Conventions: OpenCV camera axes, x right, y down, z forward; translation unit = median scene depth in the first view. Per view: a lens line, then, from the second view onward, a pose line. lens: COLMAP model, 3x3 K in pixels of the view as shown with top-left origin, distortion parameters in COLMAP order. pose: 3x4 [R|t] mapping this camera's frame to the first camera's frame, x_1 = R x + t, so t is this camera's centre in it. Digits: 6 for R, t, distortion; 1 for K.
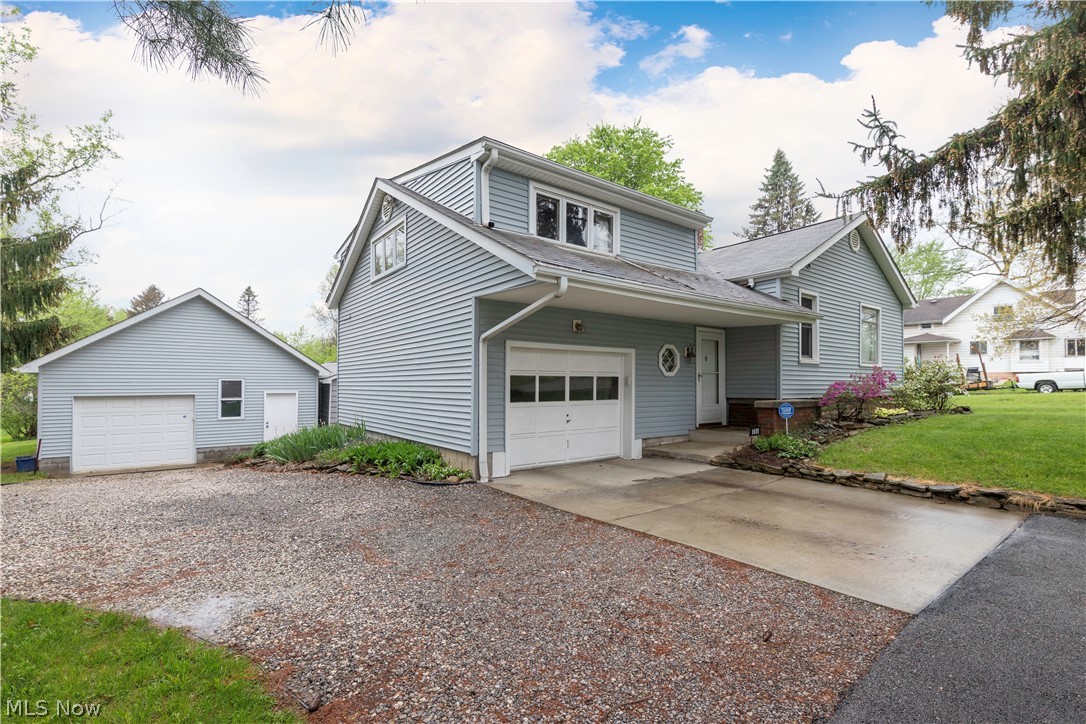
lens RADIAL K [[497.2, 0, 544.4], [0, 497.2, 369.9], [0, 0, 1]] dist [0.000347, 0.000201]
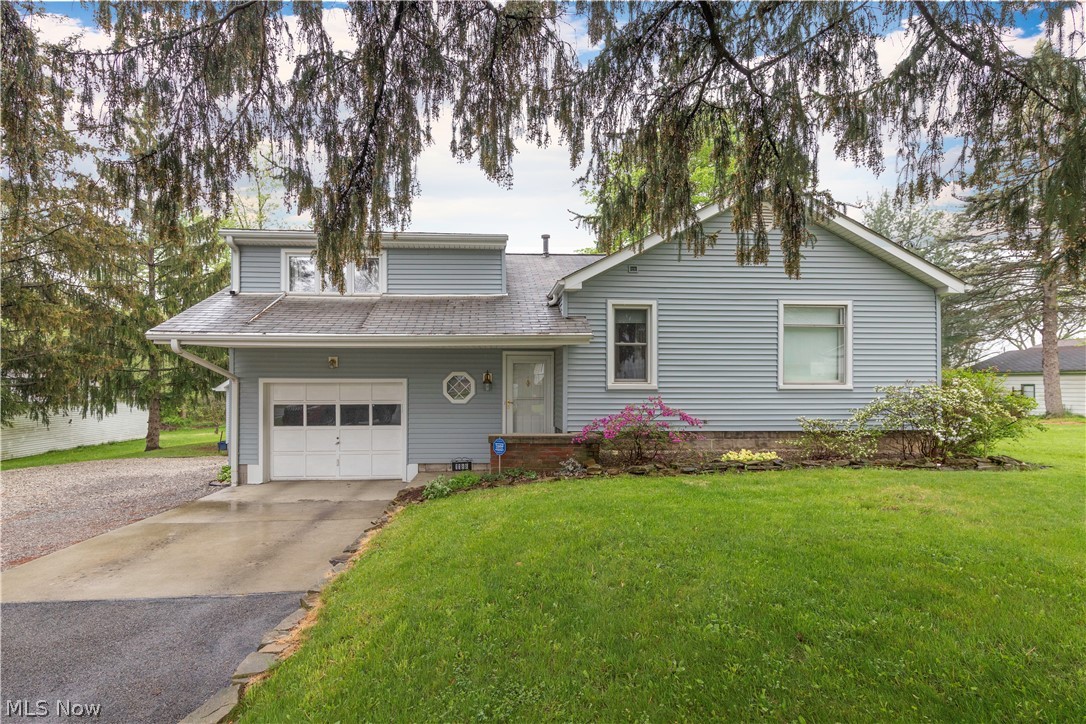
lens RADIAL K [[486.1, 0, 543.4], [0, 486.1, 372.2], [0, 0, 1]] dist [0.000249, 0.000151]
pose [[0.828229, -0.020028, -0.560032, 1.009480], [0.013989, 0.999789, -0.015065, -0.035729], [0.560216, 0.004643, 0.828334, 0.304023]]
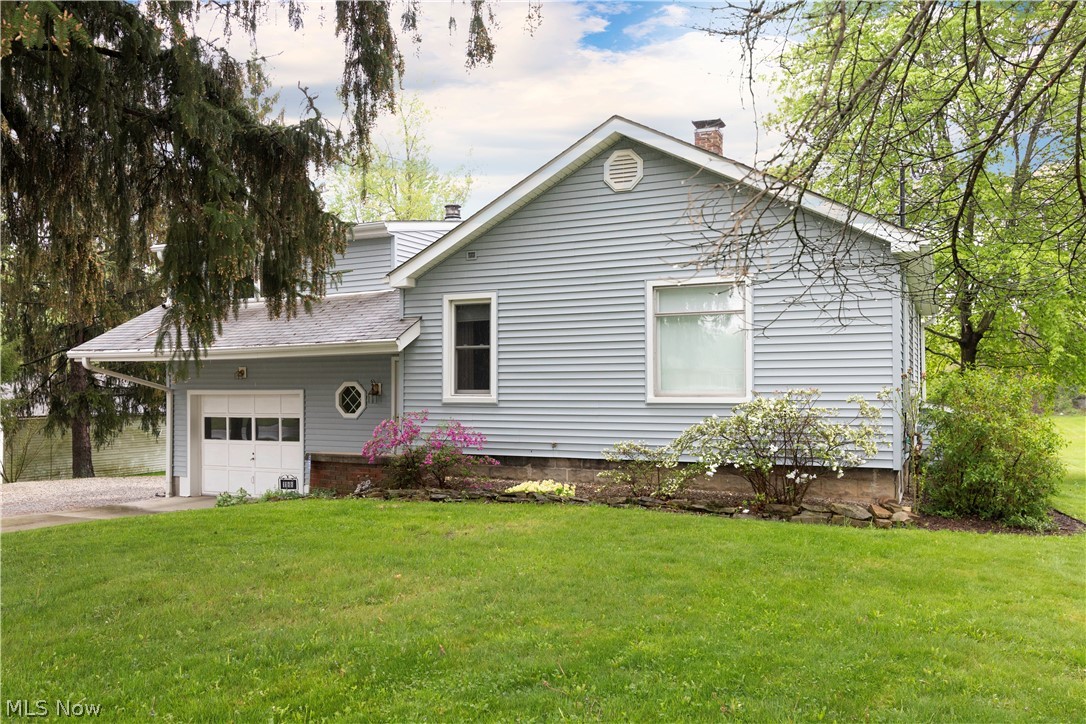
lens RADIAL K [[831.8, 0, 542.2], [0, 831.8, 362.1], [0, 0, 1]] dist [-0.002723, -0.000347]
pose [[0.469532, -0.037865, -0.882103, 1.823822], [0.021967, 0.999272, -0.031202, -0.035235], [0.882642, -0.004727, 0.470022, 0.655344]]
